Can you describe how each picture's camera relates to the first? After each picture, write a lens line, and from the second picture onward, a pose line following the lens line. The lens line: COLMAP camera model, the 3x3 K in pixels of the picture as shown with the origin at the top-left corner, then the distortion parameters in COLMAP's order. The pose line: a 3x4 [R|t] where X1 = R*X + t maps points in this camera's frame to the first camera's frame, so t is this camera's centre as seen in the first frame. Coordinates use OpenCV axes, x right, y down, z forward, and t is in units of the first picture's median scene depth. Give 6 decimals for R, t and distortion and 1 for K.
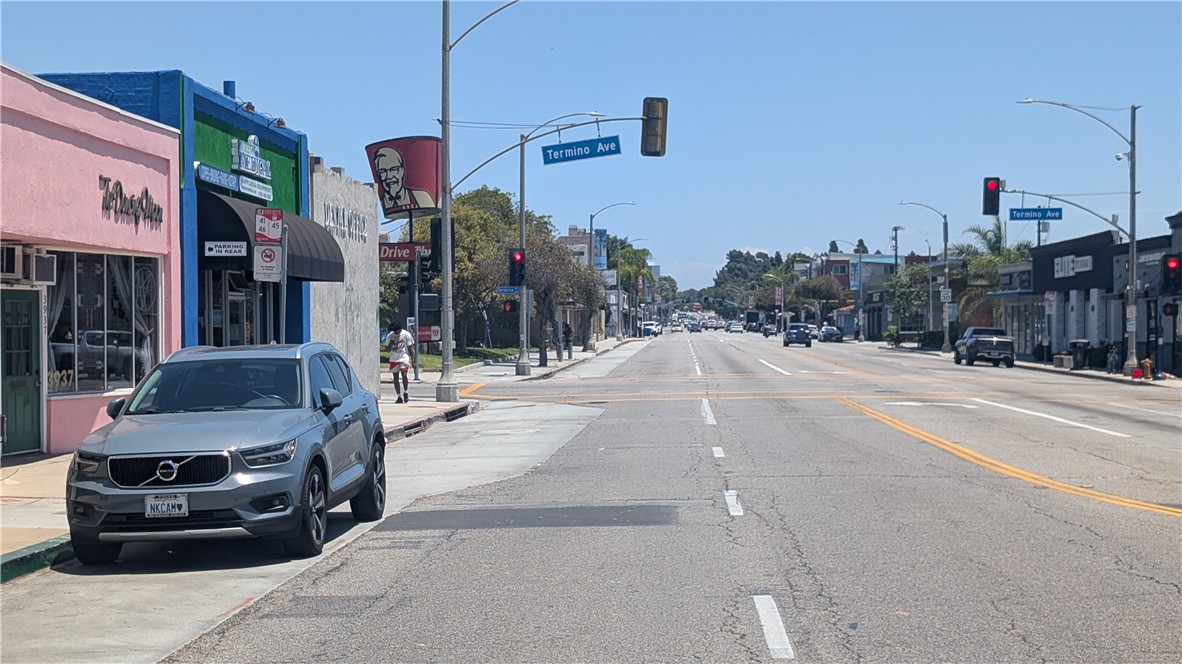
lens RADIAL K [[1667.2, 0, 591.0], [0, 1667.2, 332.0], [0, 0, 1]] dist [-0.000095, -0.000401]
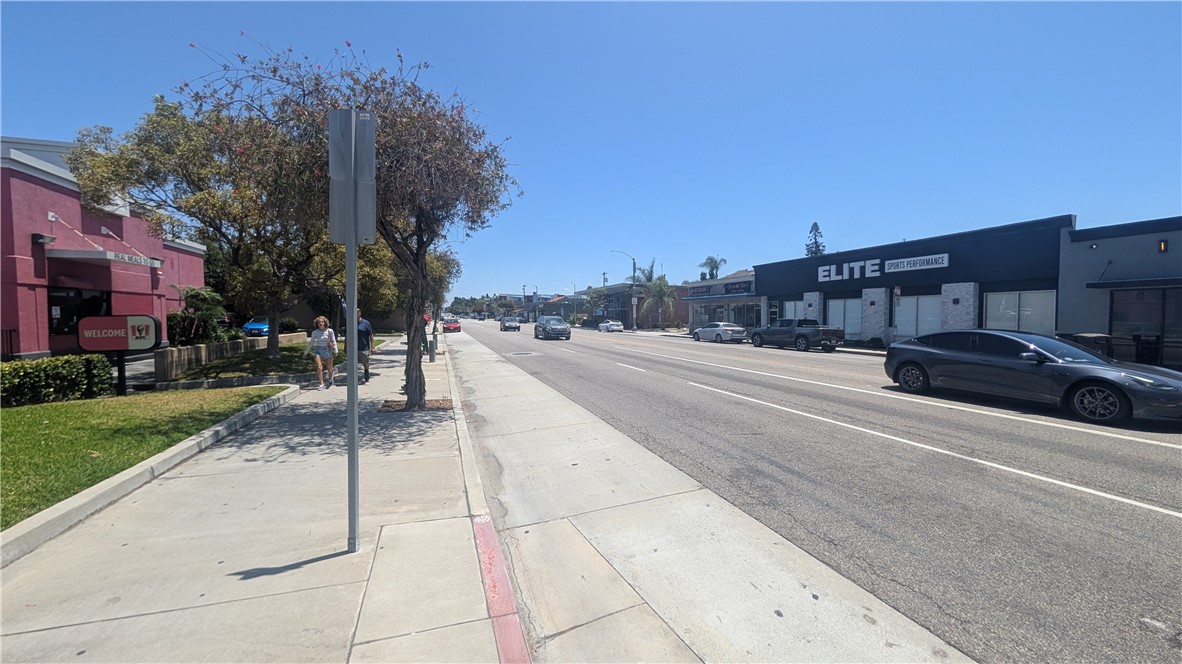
lens RADIAL K [[453.9, 0, 591.0], [0, 453.9, 332.0], [0, 0, 1]] dist [0.001155, 0.000190]
pose [[0.925111, 0.001271, 0.379696, -0.030986], [-0.011345, 0.999640, 0.024297, 0.001474], [-0.379528, -0.026785, 0.924792, 0.699780]]
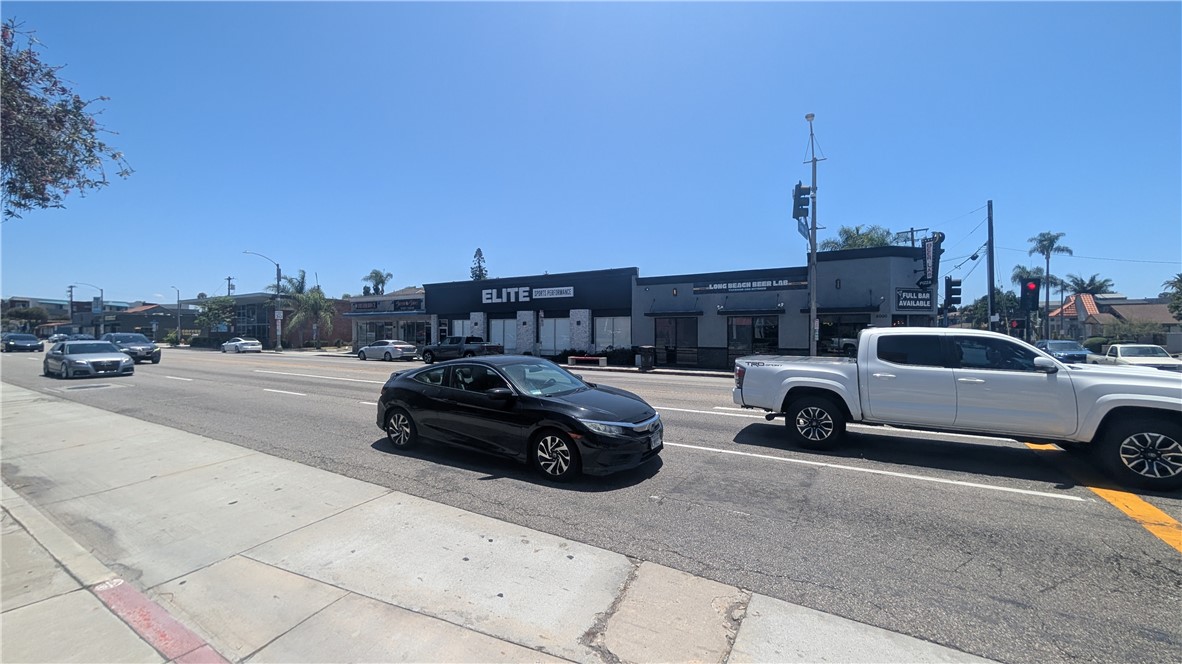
lens RADIAL K [[453.9, 0, 591.0], [0, 453.9, 332.0], [0, 0, 1]] dist [0.001155, 0.000190]
pose [[0.463362, 0.020677, 0.885928, -0.038746], [-0.005324, 0.999775, -0.020550, 0.001669], [-0.886153, 0.004805, 0.463368, 0.694066]]
